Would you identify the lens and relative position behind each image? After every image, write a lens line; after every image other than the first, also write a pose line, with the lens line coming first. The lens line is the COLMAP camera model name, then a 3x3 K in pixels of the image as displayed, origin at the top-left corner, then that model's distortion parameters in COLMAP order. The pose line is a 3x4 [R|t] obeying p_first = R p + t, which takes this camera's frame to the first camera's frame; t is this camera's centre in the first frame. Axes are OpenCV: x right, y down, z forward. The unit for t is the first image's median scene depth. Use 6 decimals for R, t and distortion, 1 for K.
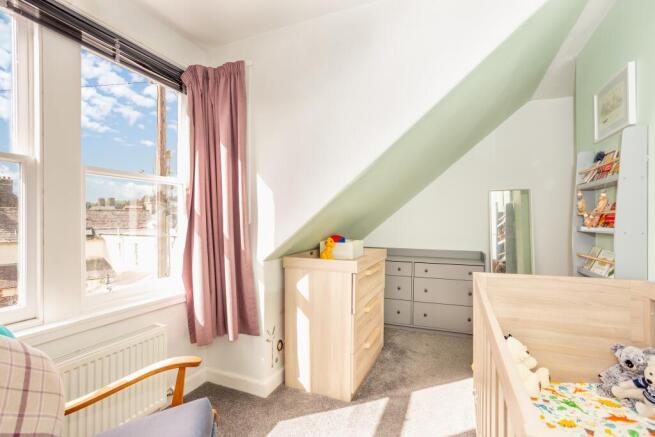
lens RADIAL K [[318.5, 0, 328.0], [0, 318.5, 219.7], [0, 0, 1]] dist [-0.028209, 0.011367]
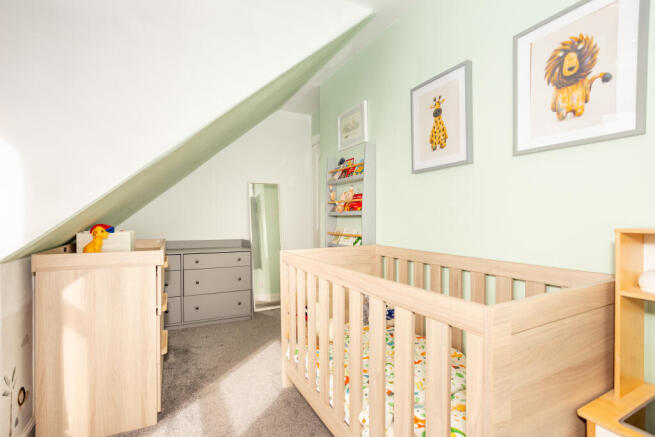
lens RADIAL K [[318.5, 0, 331.1], [0, 318.5, 218.1], [0, 0, 1]] dist [-0.028209, 0.011367]
pose [[0.634366, -0.006699, 0.773003, -0.244990], [0.004574, 0.999977, 0.004912, 0.040551], [-0.773019, 0.000420, 0.634383, 0.126423]]
